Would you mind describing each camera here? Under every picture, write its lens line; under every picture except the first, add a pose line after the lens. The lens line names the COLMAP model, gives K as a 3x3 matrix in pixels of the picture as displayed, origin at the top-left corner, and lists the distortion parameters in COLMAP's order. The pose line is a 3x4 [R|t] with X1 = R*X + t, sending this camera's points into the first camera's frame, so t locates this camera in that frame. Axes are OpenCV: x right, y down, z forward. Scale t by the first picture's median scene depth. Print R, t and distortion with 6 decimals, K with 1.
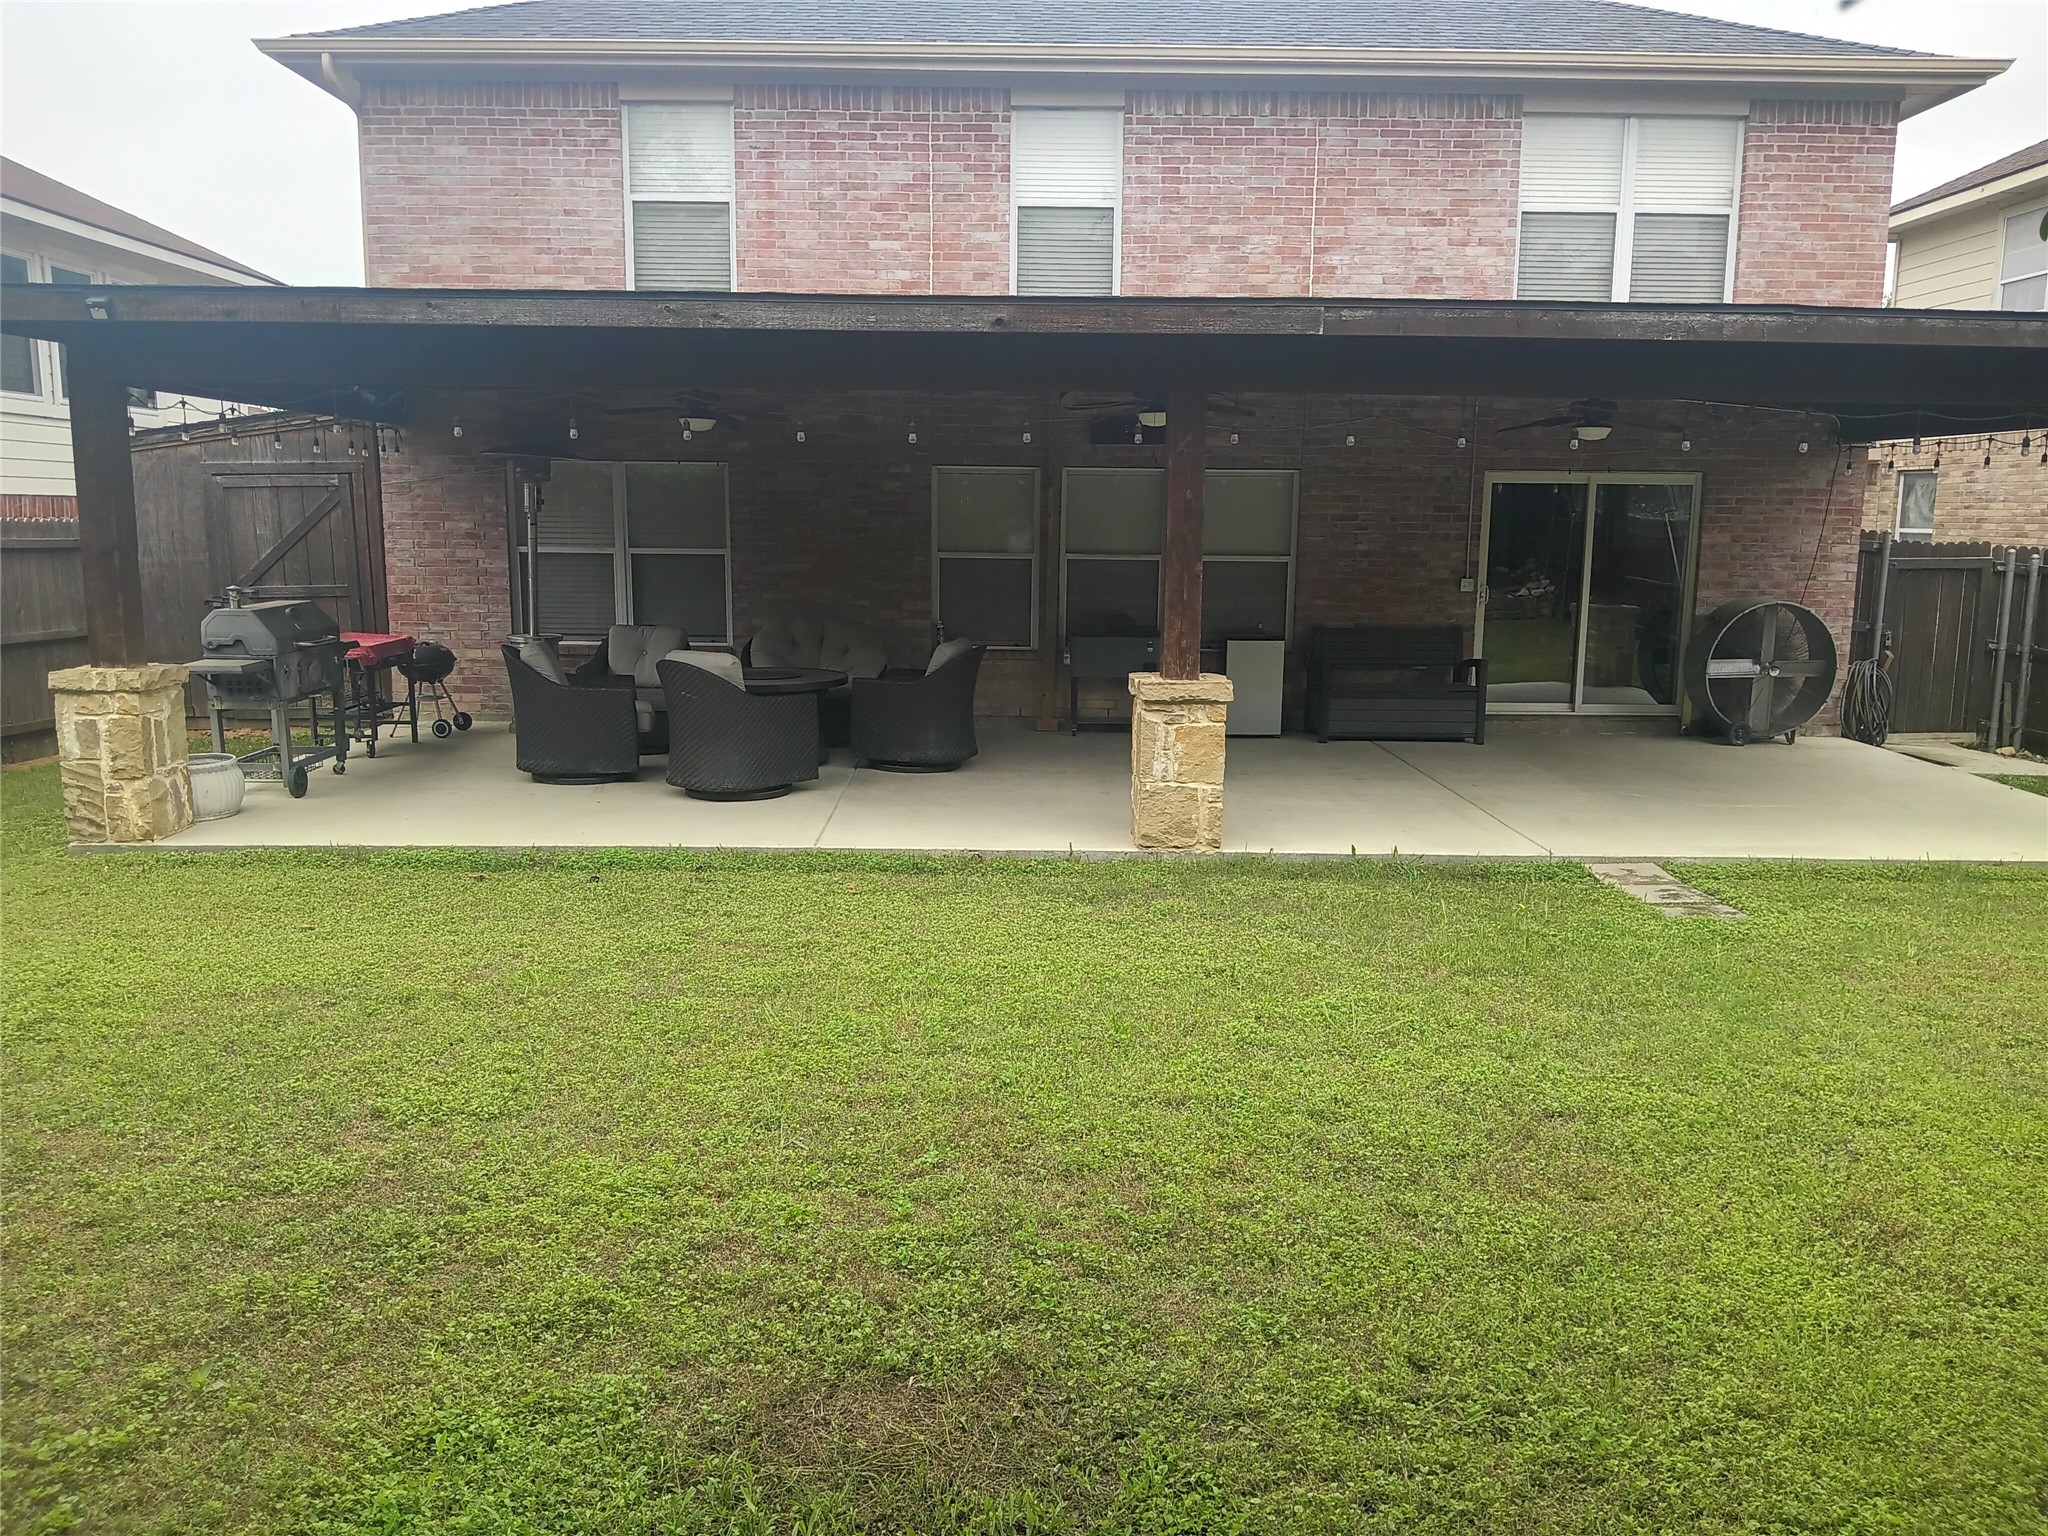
lens RADIAL K [[1519.3, 0, 1018.7], [0, 1519.3, 777.6], [0, 0, 1]] dist [0.010612, -0.049466]
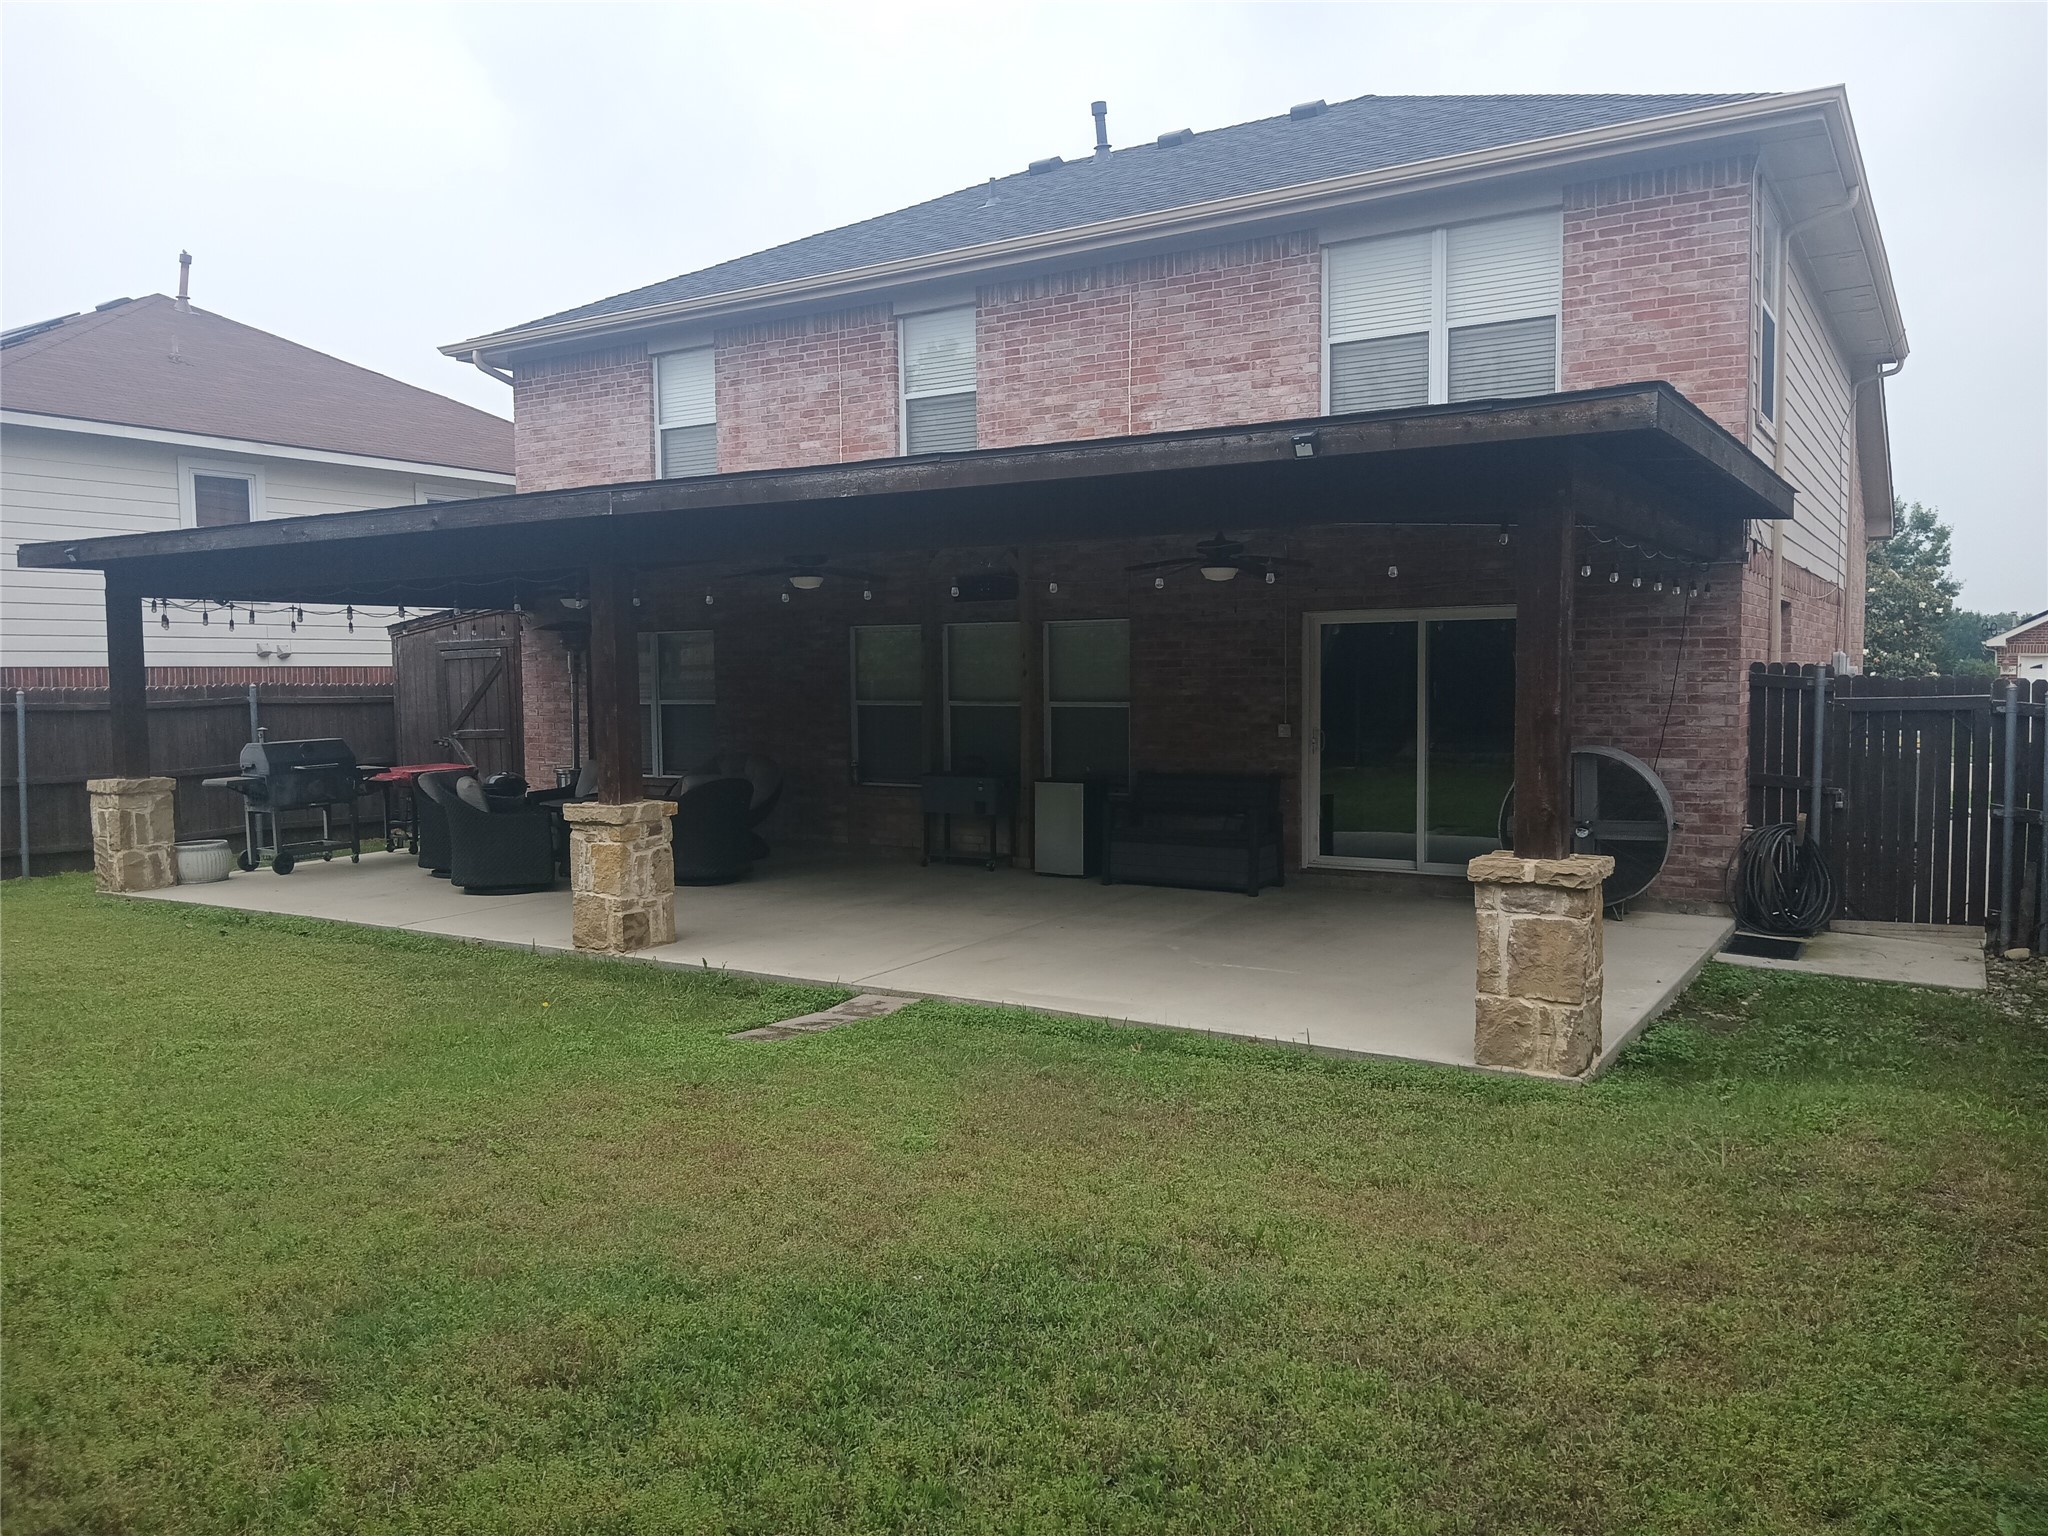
lens RADIAL K [[1519.3, 0, 1036.2], [0, 1519.3, 783.2], [0, 0, 1]] dist [0.010612, -0.049466]
pose [[0.848174, 0.019830, -0.529346, 0.695429], [-0.070400, 0.994654, -0.075541, -0.011217], [0.525019, 0.101338, 0.845036, 0.119661]]
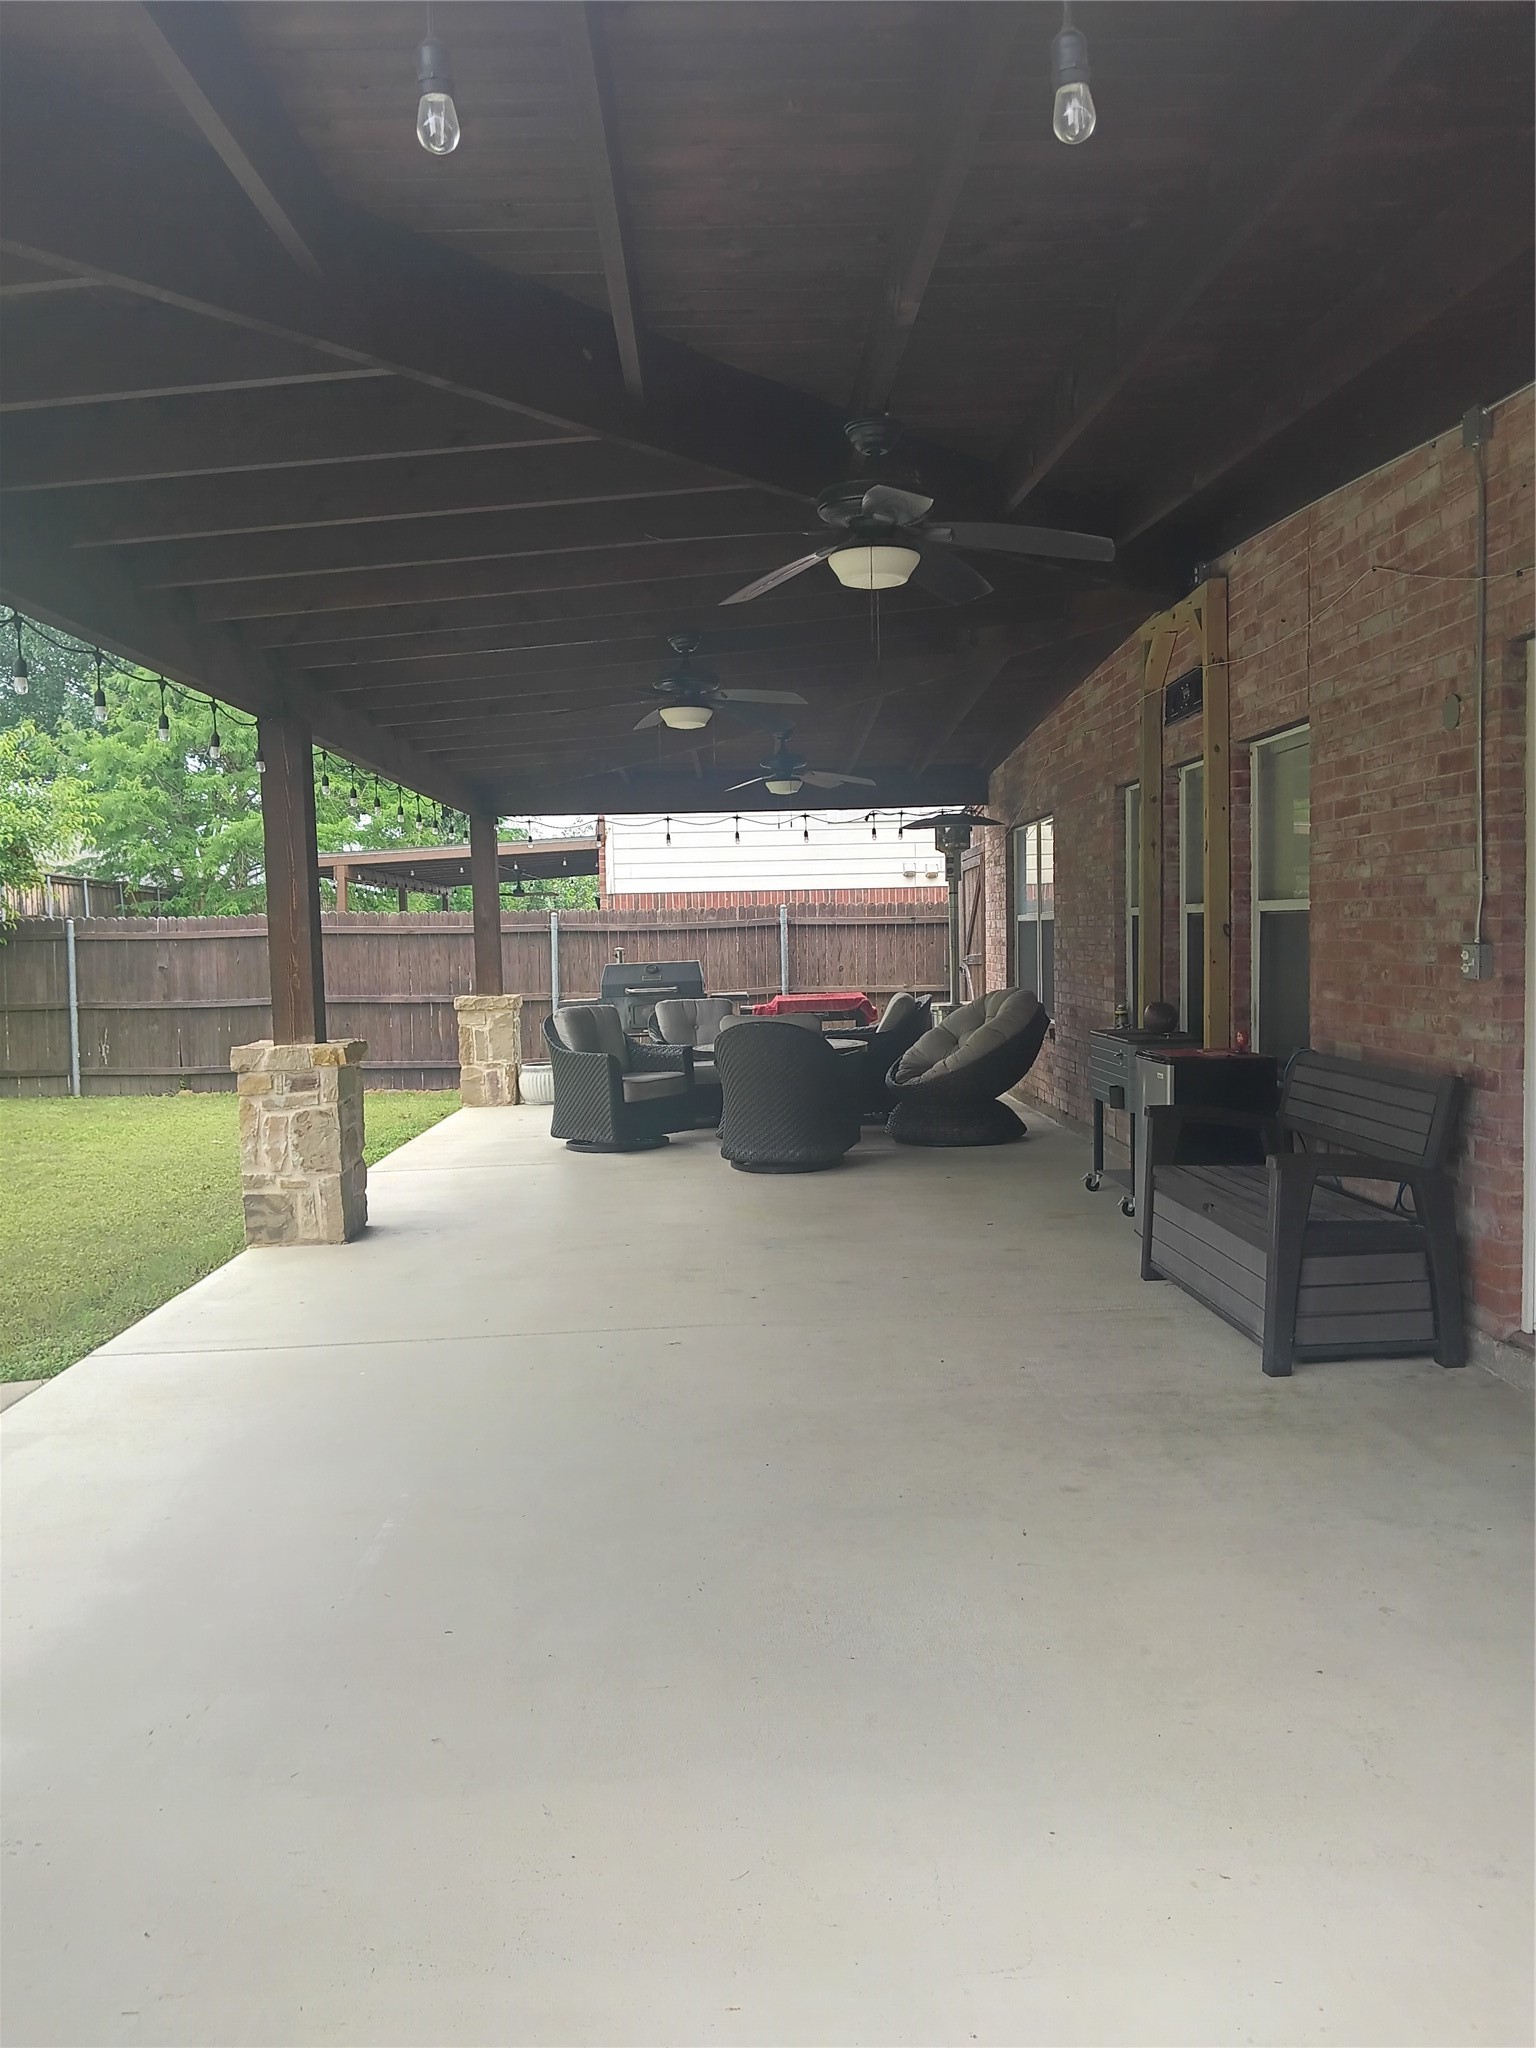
lens RADIAL K [[1519.3, 0, 773.7], [0, 1519.3, 1025.2], [0, 0, 1]] dist [0.010612, -0.049466]
pose [[0.017906, 0.049320, -0.998623, 0.681304], [-0.143525, 0.988565, 0.046250, -0.108724], [0.989485, 0.142499, 0.024780, 0.861430]]
